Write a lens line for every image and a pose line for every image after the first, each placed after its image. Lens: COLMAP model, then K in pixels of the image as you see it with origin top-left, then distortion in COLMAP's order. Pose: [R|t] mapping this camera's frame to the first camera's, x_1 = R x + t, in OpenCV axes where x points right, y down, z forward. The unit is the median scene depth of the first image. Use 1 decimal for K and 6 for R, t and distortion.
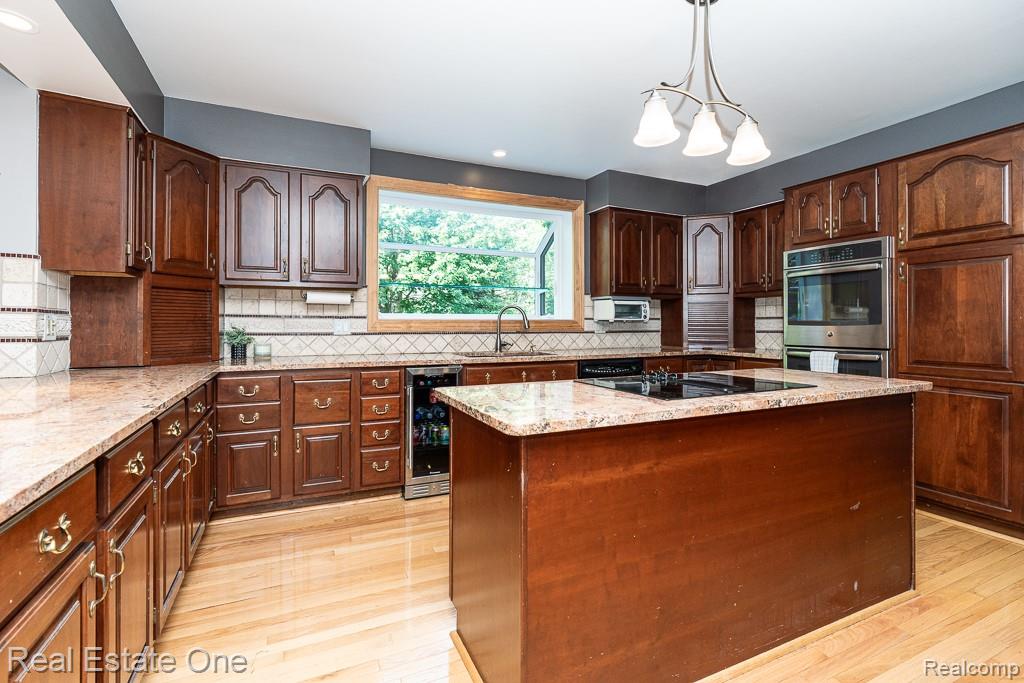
lens RADIAL K [[466.7, 0, 513.6], [0, 466.7, 326.1], [0, 0, 1]] dist [0.002399, 0.000507]
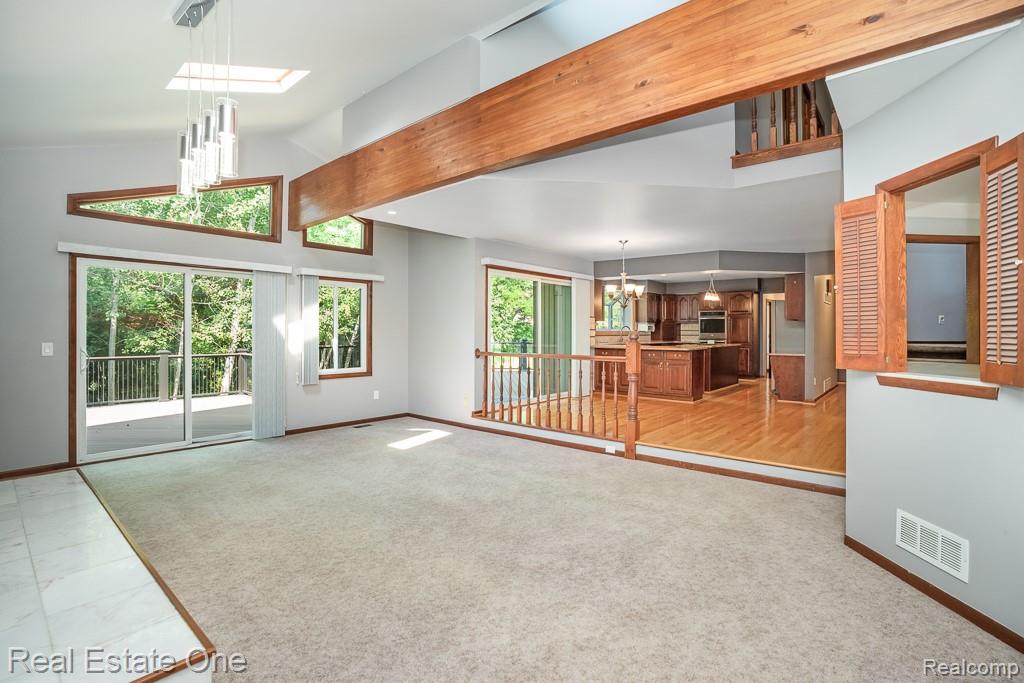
lens RADIAL K [[478.6, 0, 510.4], [0, 478.6, 332.1], [0, 0, 1]] dist [-0.001206, -0.000354]
pose [[0.917922, 0.001237, 0.396759, -2.094696], [0.000125, 0.999994, -0.003408, 0.004506], [-0.396761, 0.003178, 0.917916, -1.686437]]
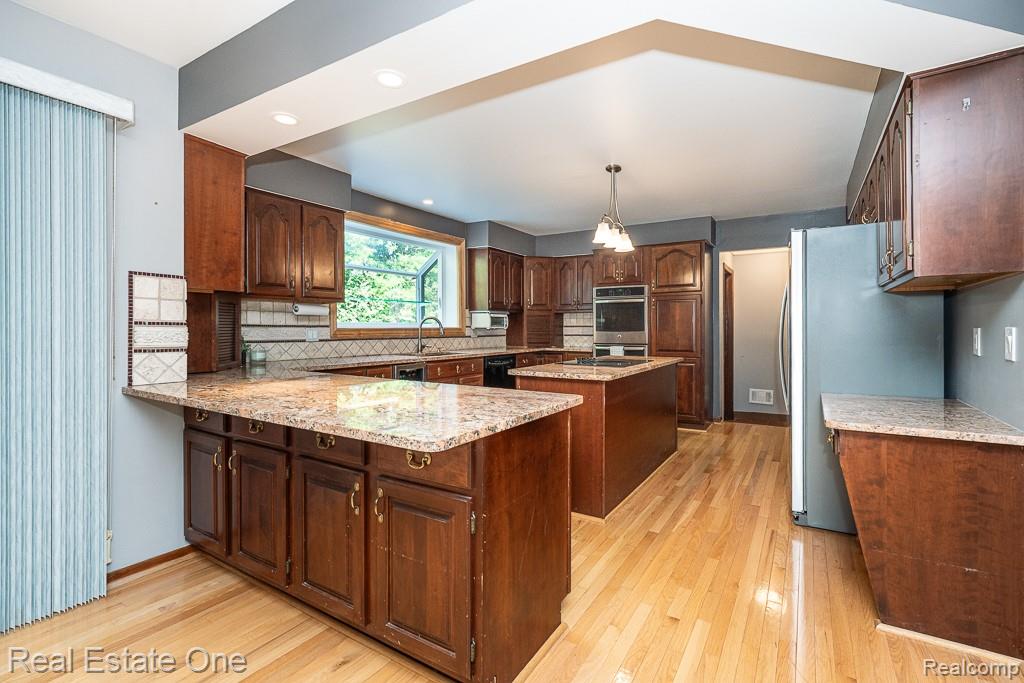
lens RADIAL K [[466.7, 0, 513.6], [0, 466.7, 326.1], [0, 0, 1]] dist [0.002399, 0.000507]
pose [[0.837279, 0.001382, 0.546774, -0.578549], [0.001819, 0.999984, -0.005314, -0.012312], [-0.546773, 0.005444, 0.837263, -0.246936]]
